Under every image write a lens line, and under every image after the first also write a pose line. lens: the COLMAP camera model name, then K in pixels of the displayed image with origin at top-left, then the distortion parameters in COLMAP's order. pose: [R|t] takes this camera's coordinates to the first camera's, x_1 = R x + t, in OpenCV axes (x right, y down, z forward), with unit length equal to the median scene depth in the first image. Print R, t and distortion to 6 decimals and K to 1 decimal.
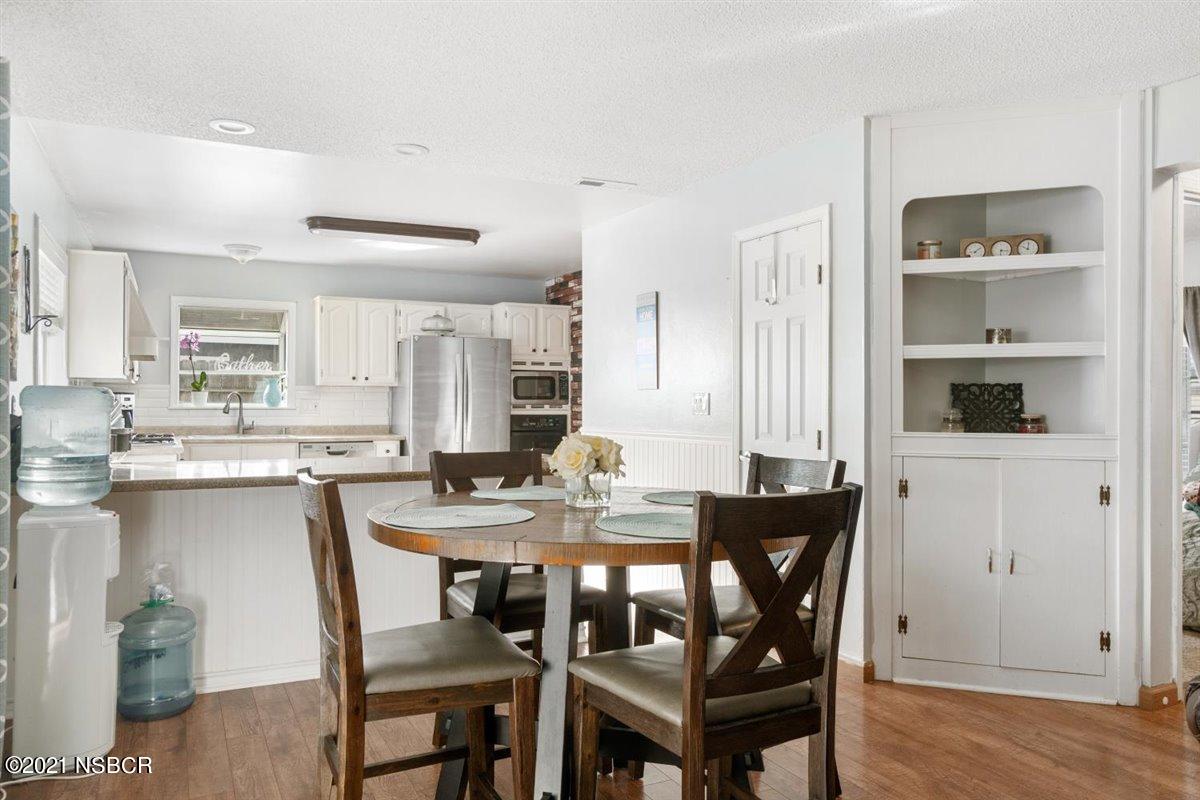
lens RADIAL K [[832.3, 0, 600.0], [0, 832.3, 400.0], [0, 0, 1]] dist [-0.002295, -0.000127]
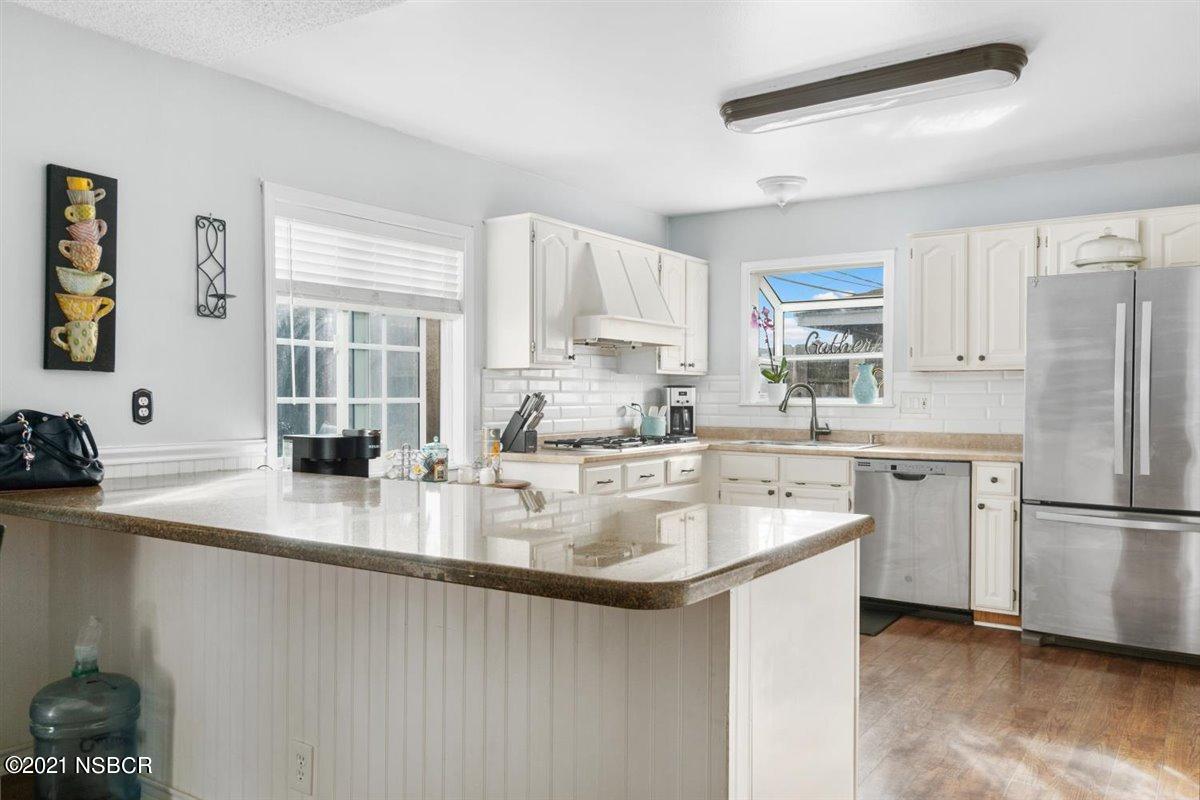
lens RADIAL K [[899.9, 0, 599.8], [0, 899.9, 413.4], [0, 0, 1]] dist [0.005061, 0.001208]
pose [[0.490992, 0.013313, -0.871062, 0.163087], [0.003550, 0.999844, 0.017283, 0.002657], [0.871157, -0.011578, 0.490869, 0.448274]]
